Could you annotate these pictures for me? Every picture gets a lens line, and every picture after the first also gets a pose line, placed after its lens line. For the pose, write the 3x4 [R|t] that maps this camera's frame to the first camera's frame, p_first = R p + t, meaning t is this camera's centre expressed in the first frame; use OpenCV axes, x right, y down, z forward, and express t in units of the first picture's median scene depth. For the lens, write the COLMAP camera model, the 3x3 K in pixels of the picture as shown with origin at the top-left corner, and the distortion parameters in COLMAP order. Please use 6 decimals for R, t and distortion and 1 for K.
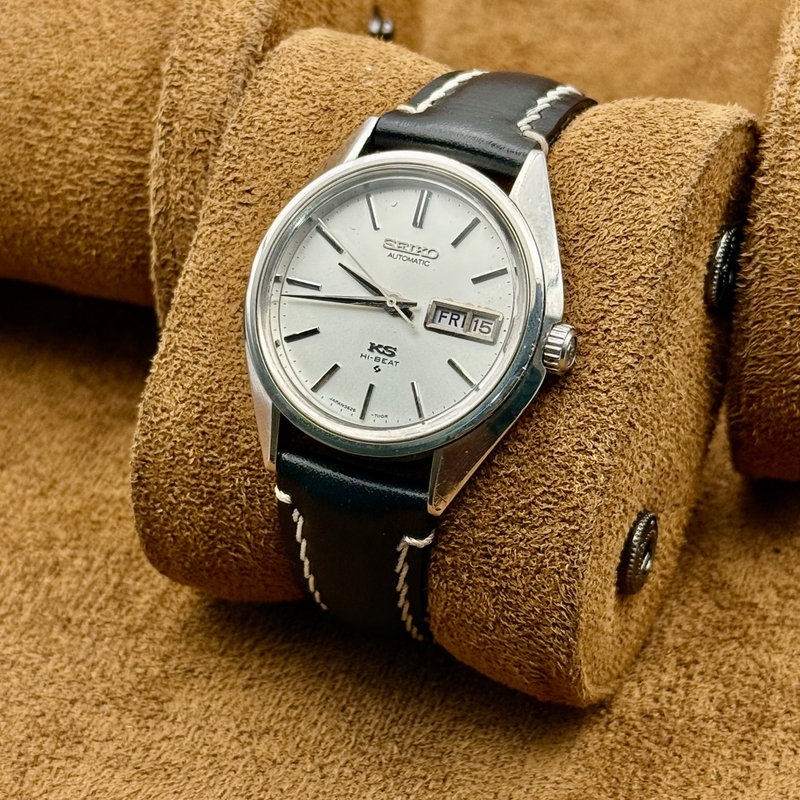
lens RADIAL K [[2312.5, 0, 400.0], [0, 2312.5, 400.0], [0, 0, 1]] dist [0.051007, 1.855199]
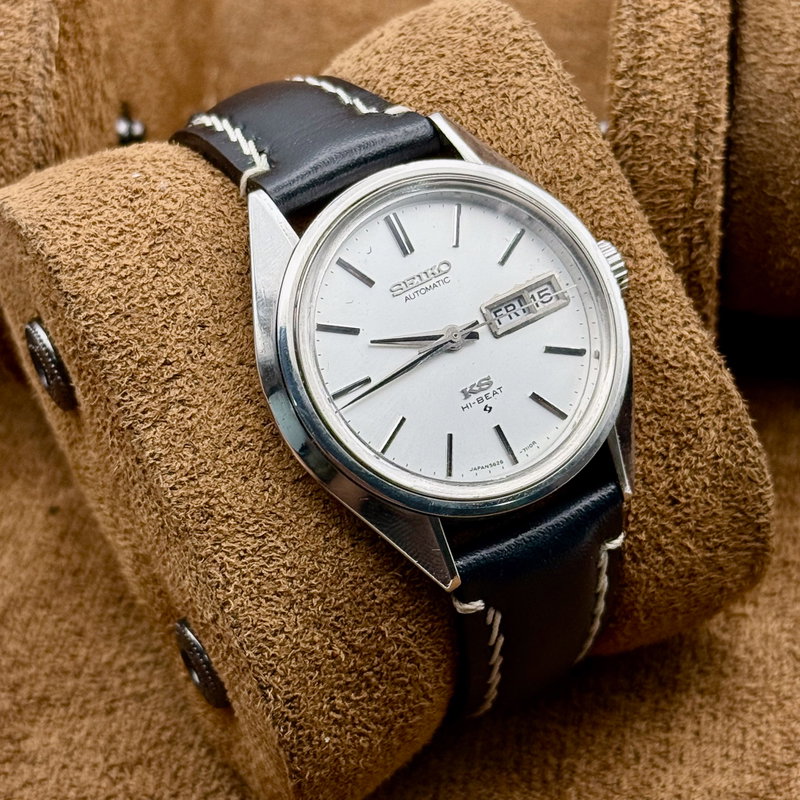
lens RADIAL K [[2312.5, 0, 400.0], [0, 2312.5, 400.0], [0, 0, 1]] dist [0.051007, 1.855199]
pose [[0.582212, -0.569053, 0.580696, -0.513164], [0.584653, 0.789355, 0.187350, -0.190714], [-0.564987, 0.230428, 0.792271, 0.331847]]
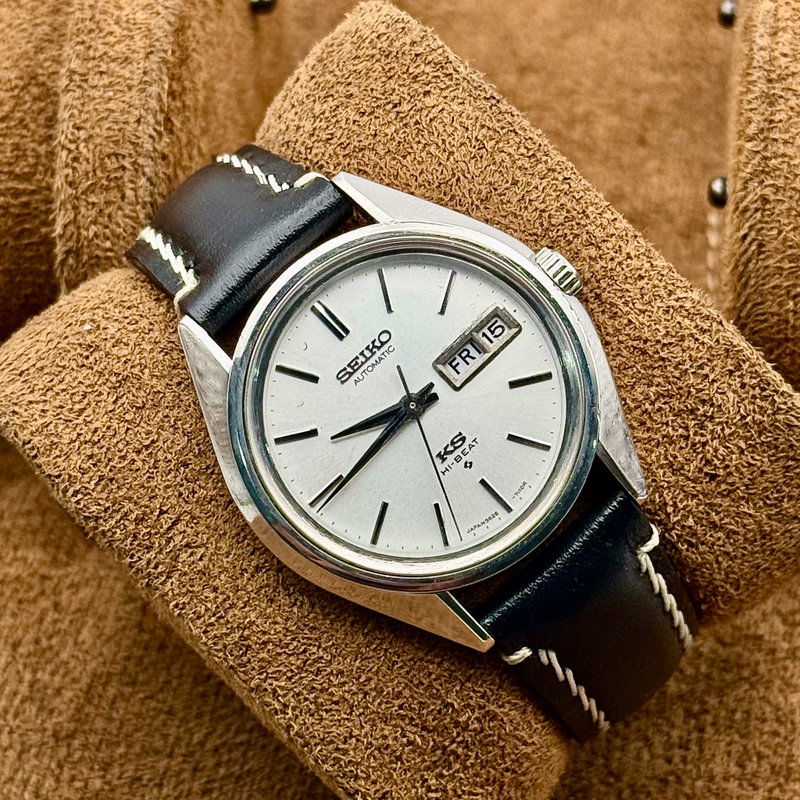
lens RADIAL K [[2919.9, 0, 400.0], [0, 2919.9, 400.0], [0, 0, 1]] dist [0.072859, 1.306959]
pose [[0.462476, -0.794345, 0.393867, -0.412140], [0.829716, 0.544338, 0.123564, -0.175087], [-0.312549, 0.269653, 0.910824, 0.039689]]
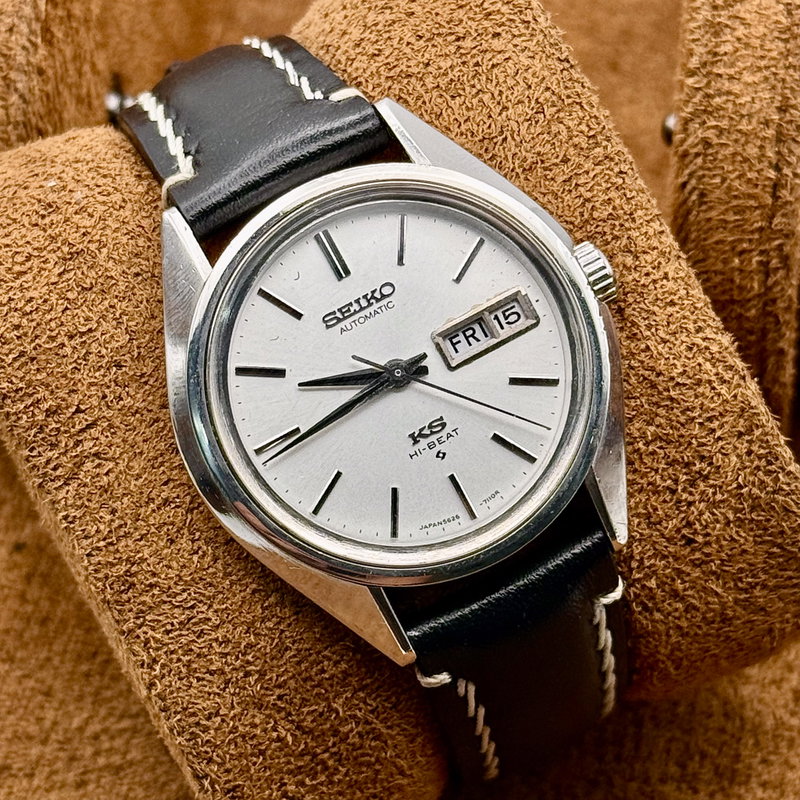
lens RADIAL K [[2919.9, 0, 400.0], [0, 2919.9, 400.0], [0, 0, 1]] dist [0.072859, 1.306959]
pose [[0.646393, -0.644864, 0.407831, -0.378290], [0.643483, 0.747953, 0.162778, -0.181702], [-0.410008, 0.157214, 0.898431, 0.164090]]
